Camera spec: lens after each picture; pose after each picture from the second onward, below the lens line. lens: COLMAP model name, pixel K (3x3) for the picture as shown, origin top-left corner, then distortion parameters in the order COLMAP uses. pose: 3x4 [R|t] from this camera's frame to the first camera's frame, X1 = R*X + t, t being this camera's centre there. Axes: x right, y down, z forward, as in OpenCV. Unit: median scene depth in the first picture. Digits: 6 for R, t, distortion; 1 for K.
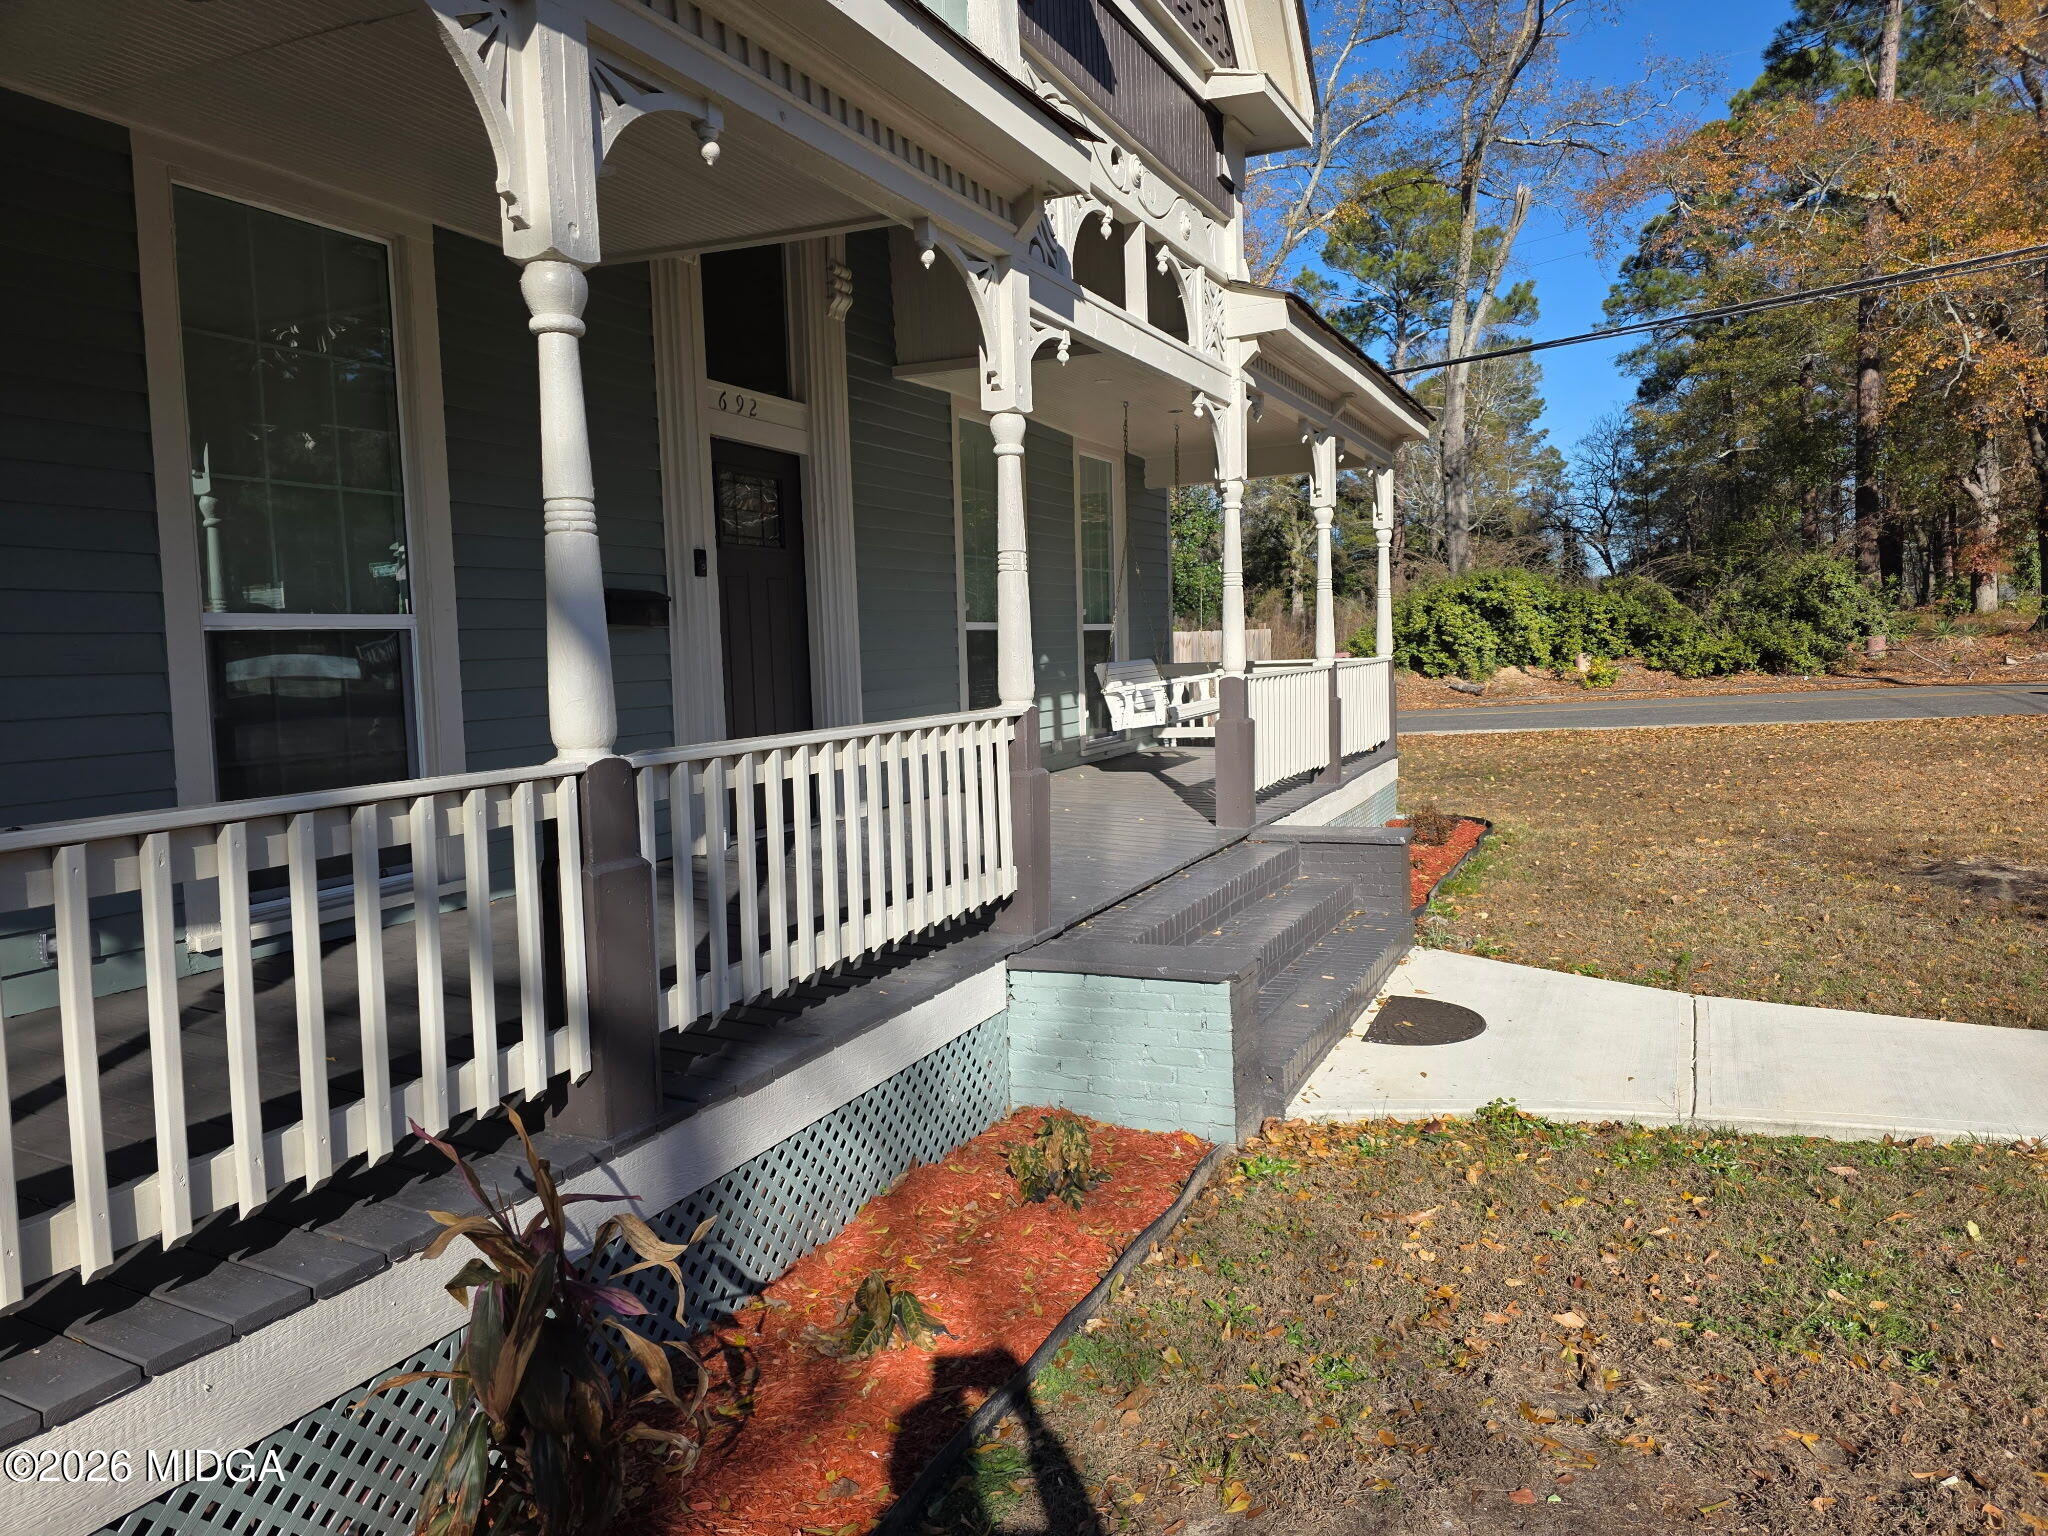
lens RADIAL K [[1378.6, 0, 1023.6], [0, 1378.6, 753.4], [0, 0, 1]] dist [0.065008, -0.058454]
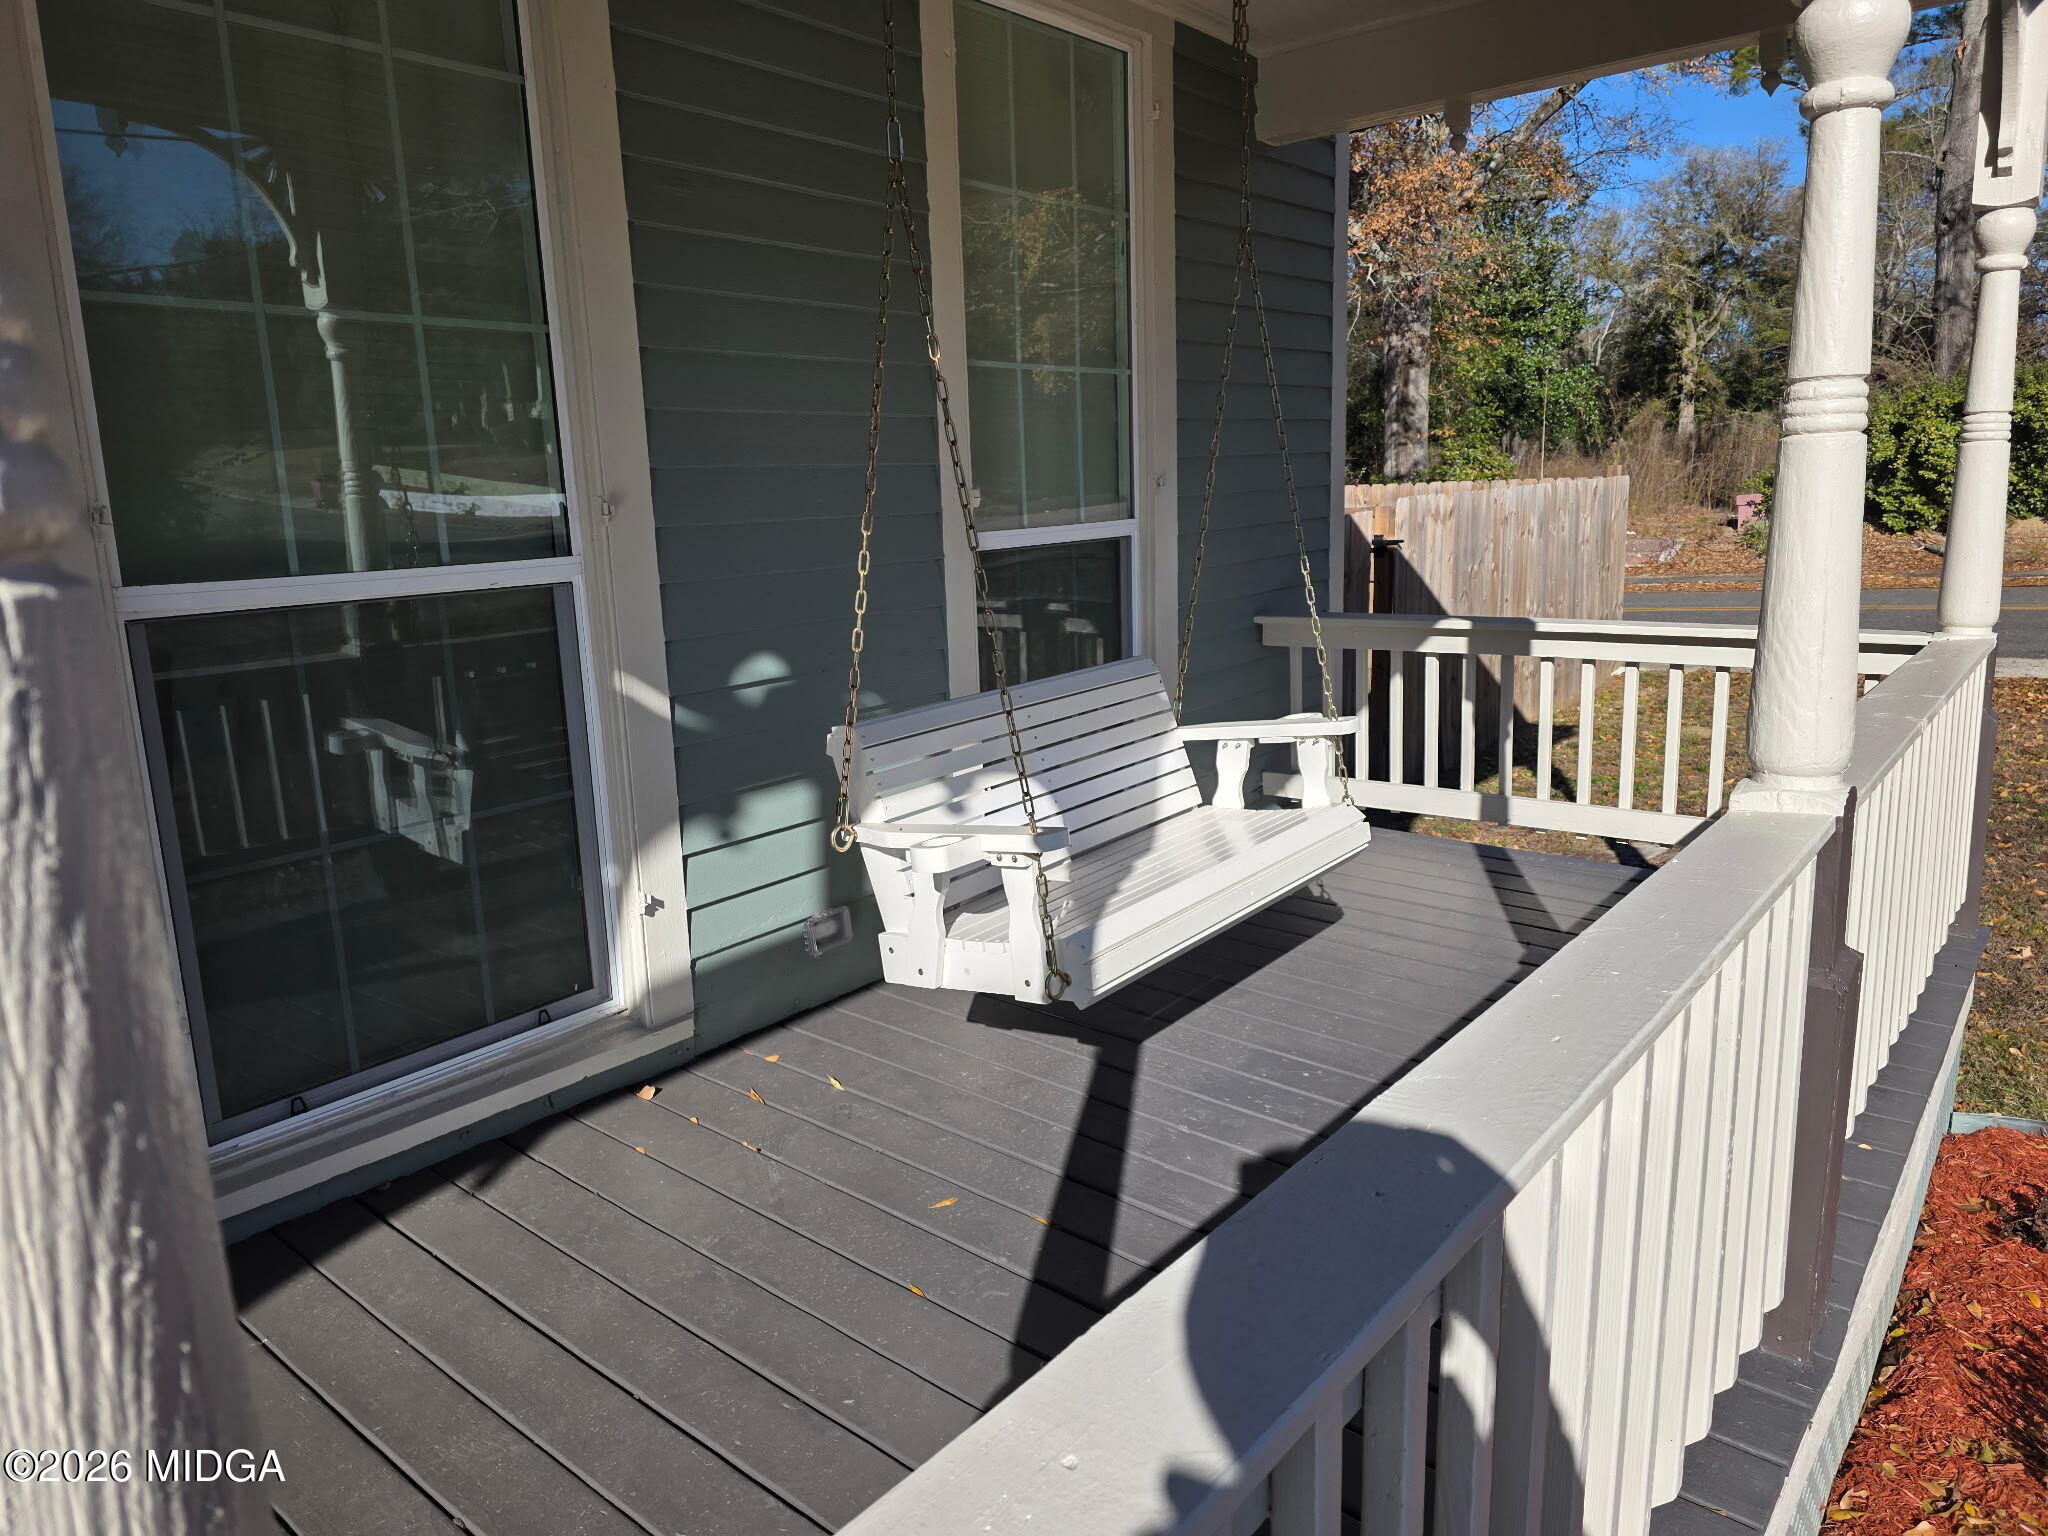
lens RADIAL K [[1343.4, 0, 1023.4], [0, 1343.4, 744.0], [0, 0, 1]] dist [0.002049, -0.001996]
pose [[0.968317, 0.046643, -0.245330, 0.048020], [-0.014742, 0.991366, 0.130294, -0.030217], [0.249289, -0.122550, 0.960644, 0.243327]]
